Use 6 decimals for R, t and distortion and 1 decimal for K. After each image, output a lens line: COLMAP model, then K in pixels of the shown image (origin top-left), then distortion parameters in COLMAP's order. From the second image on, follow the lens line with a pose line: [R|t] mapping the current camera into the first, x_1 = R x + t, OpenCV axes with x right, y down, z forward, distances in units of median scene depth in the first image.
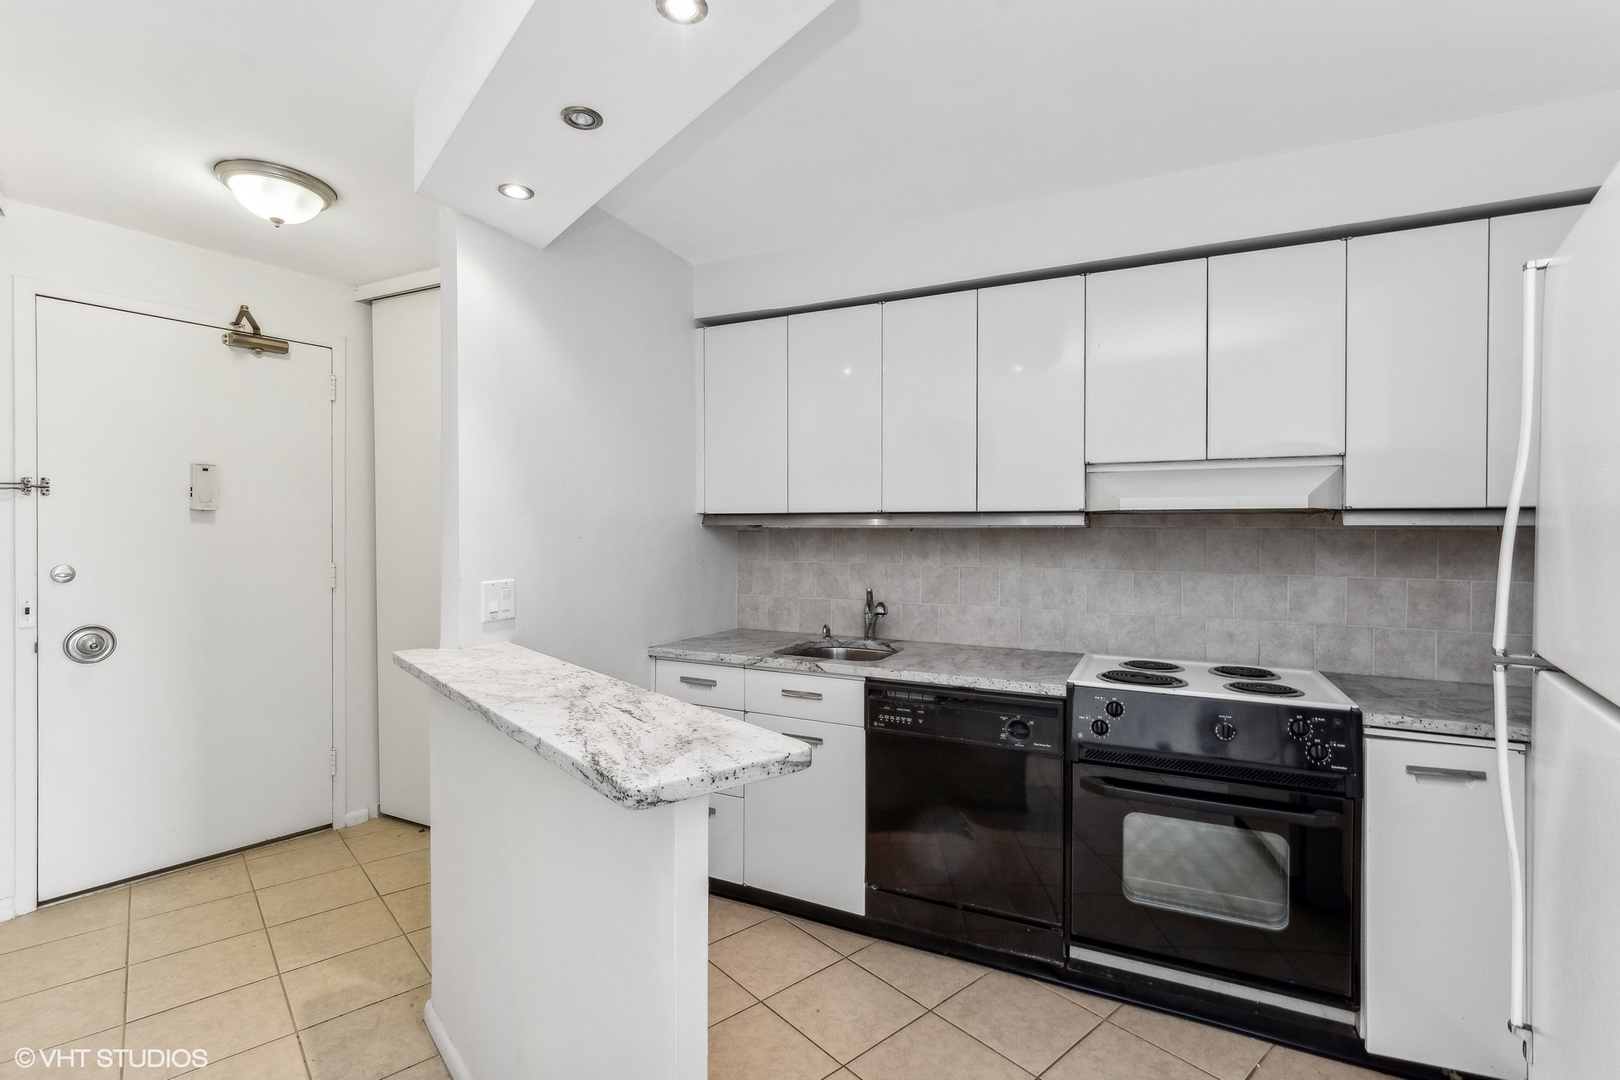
lens RADIAL K [[747.0, 0, 803.4], [0, 747.0, 543.6], [0, 0, 1]] dist [-0.008732, 0.003886]
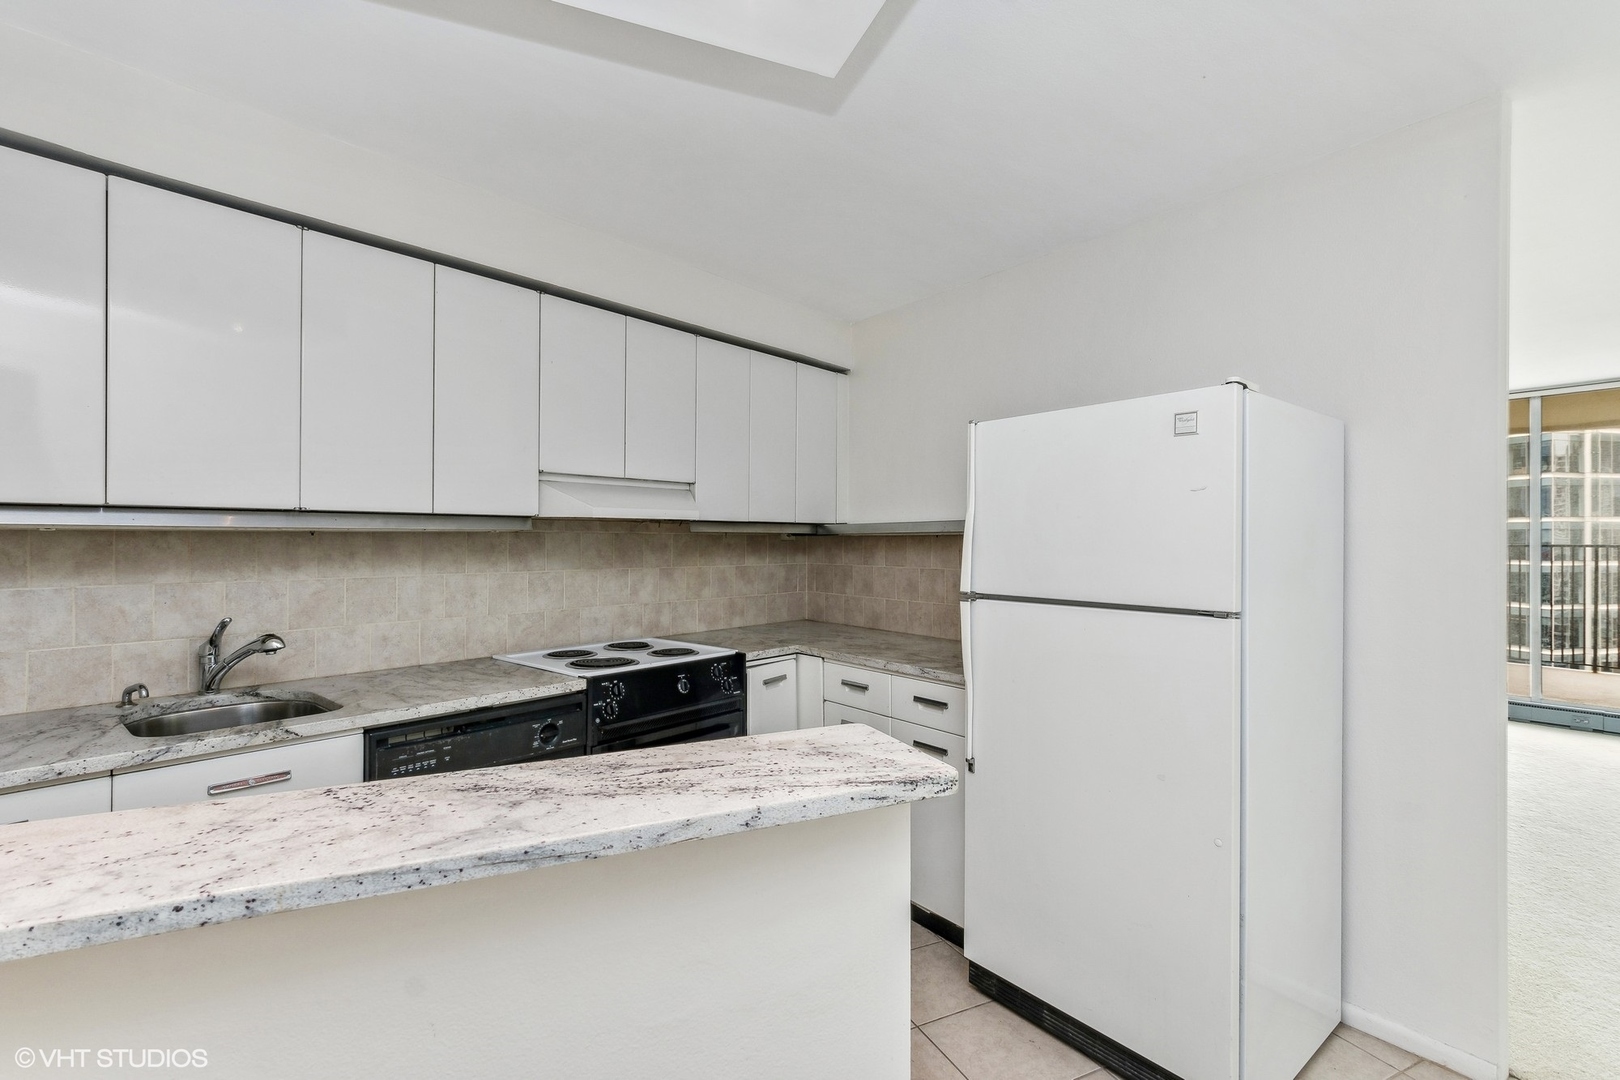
lens RADIAL K [[747.0, 0, 802.7], [0, 747.0, 536.5], [0, 0, 1]] dist [-0.008732, 0.003886]
pose [[0.241451, -0.003329, 0.970407, -0.564441], [0.011313, 0.999936, 0.000616, -0.012131], [-0.970347, 0.010830, 0.241473, 0.391492]]
